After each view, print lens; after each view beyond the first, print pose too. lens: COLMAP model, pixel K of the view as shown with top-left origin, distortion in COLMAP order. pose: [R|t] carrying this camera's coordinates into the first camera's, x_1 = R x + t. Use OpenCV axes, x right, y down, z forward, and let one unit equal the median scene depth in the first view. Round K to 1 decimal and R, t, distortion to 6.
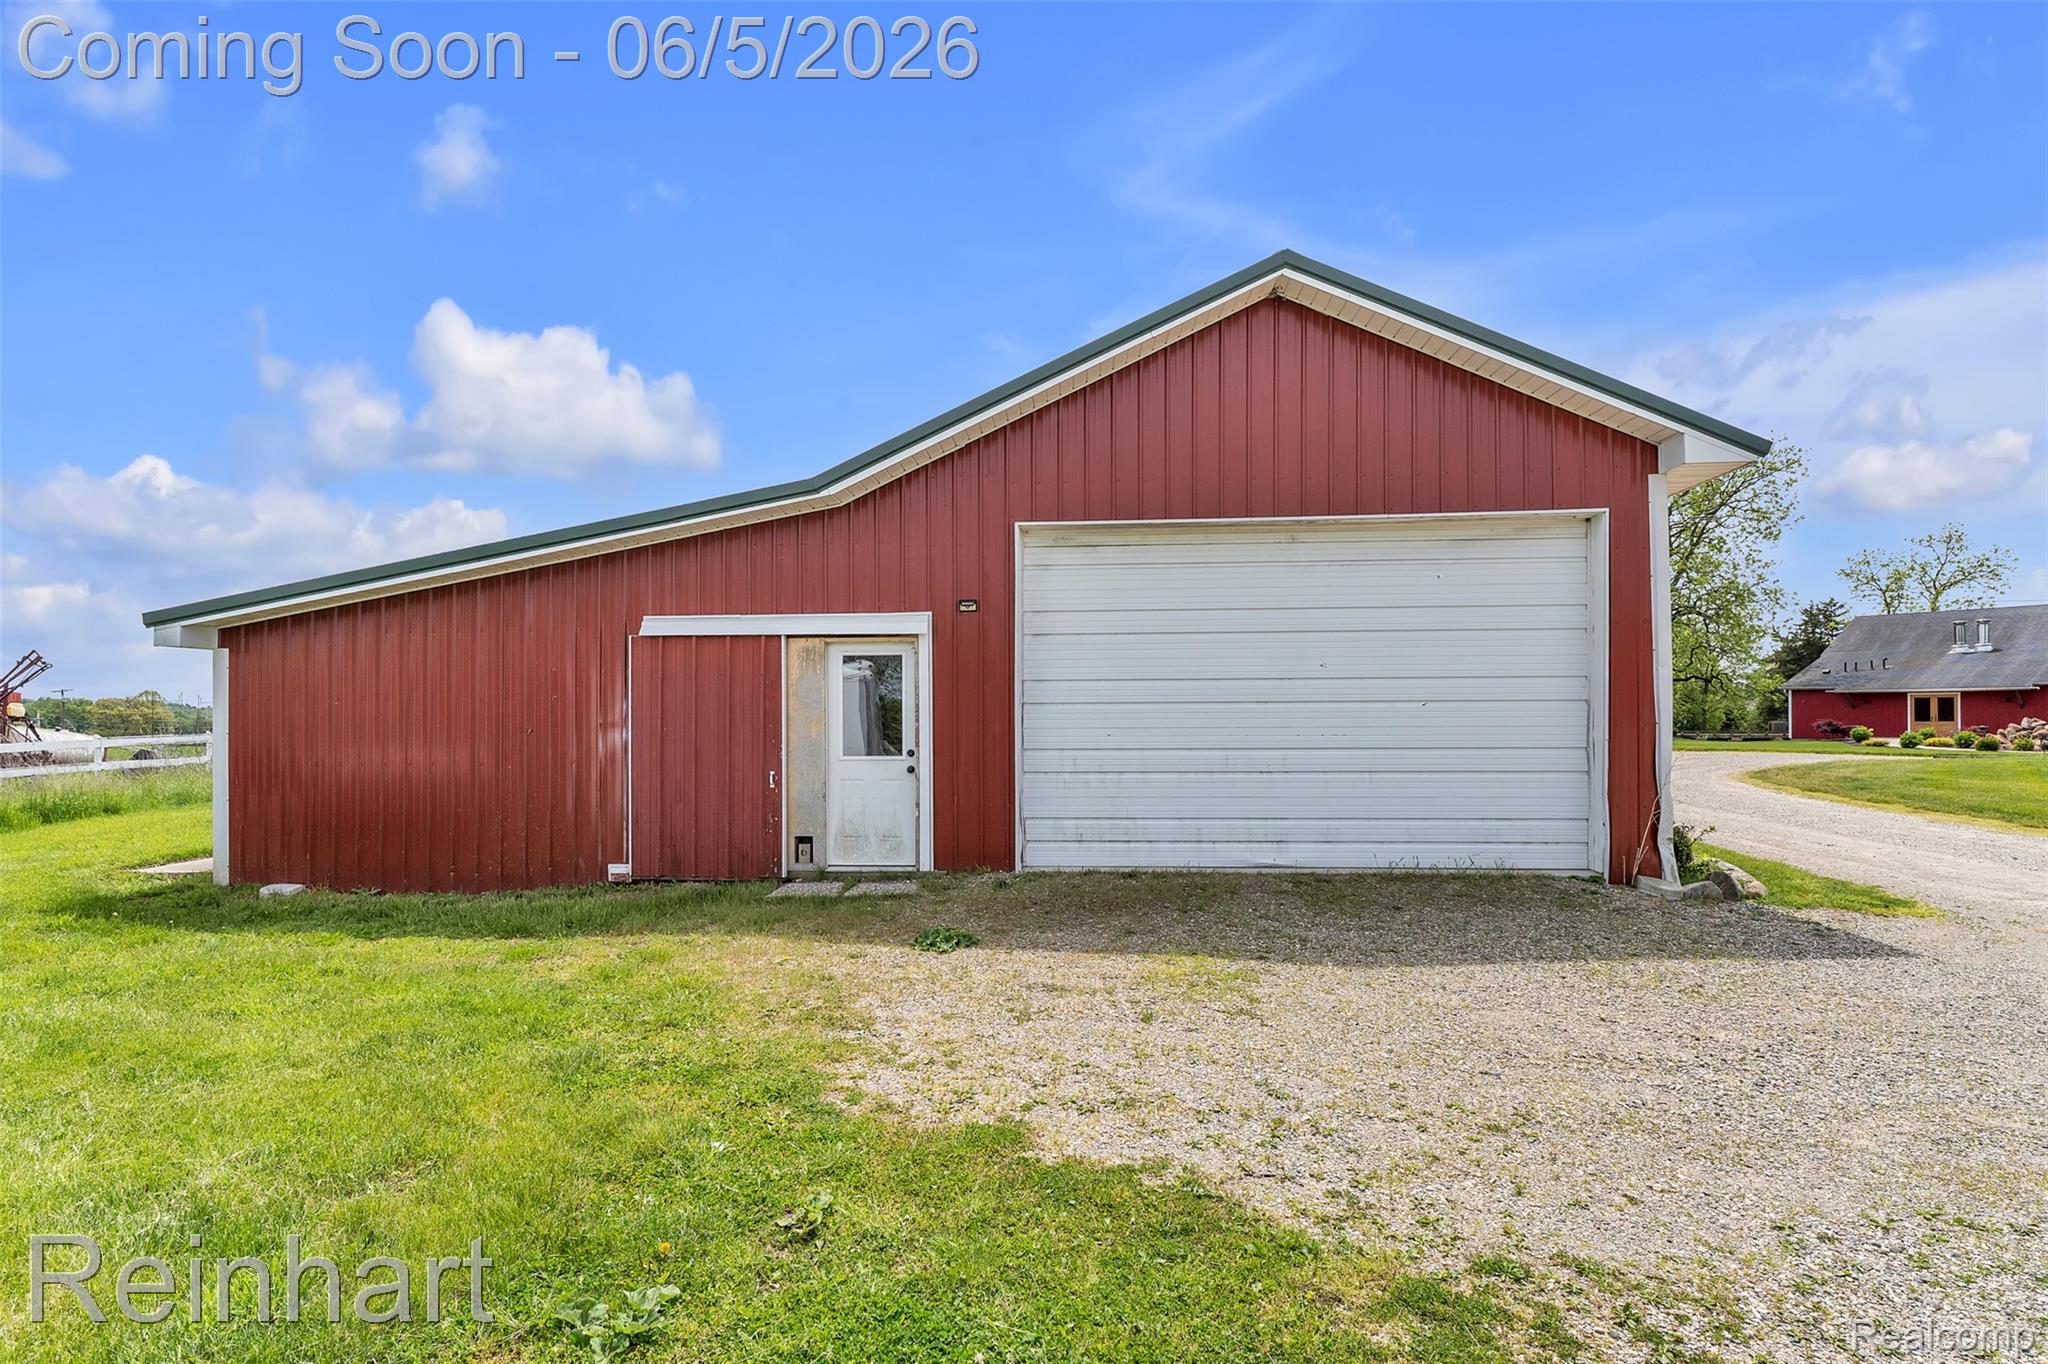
lens RADIAL K [[1046.4, 0, 1019.4], [0, 1046.4, 696.5], [0, 0, 1]] dist [-0.003410, -0.000932]
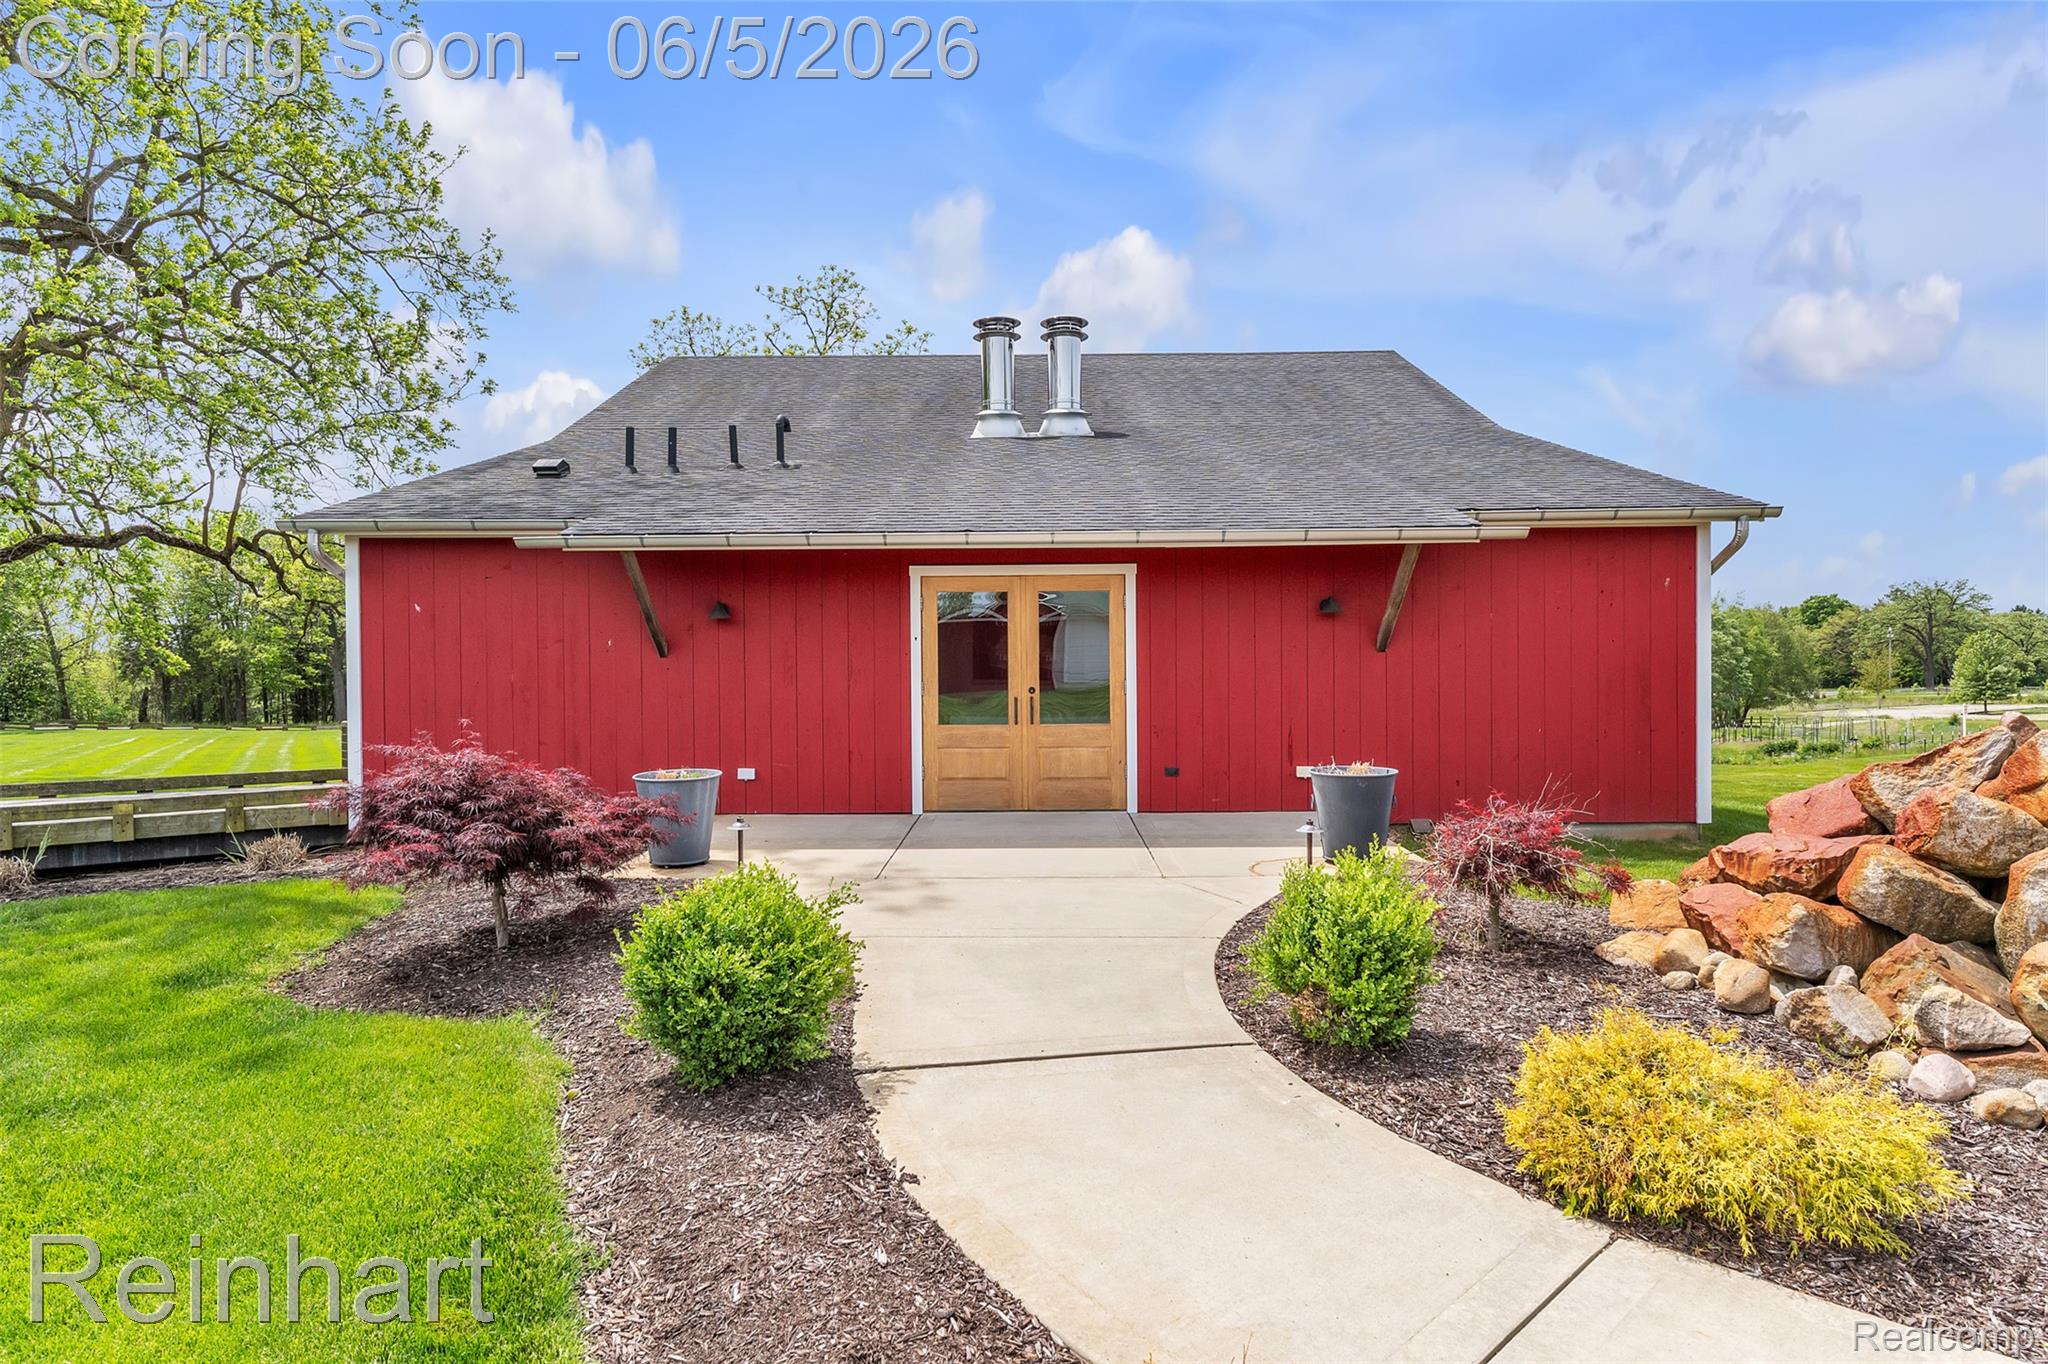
lens RADIAL K [[1162.8, 0, 1031.0], [0, 1162.8, 667.3], [0, 0, 1]] dist [0.002041, -0.001027]
pose [[0.562107, -0.006003, 0.827043, 0.679191], [-0.008800, 0.999874, 0.013238, 0.011105], [-0.827018, -0.014719, 0.561983, 0.847049]]
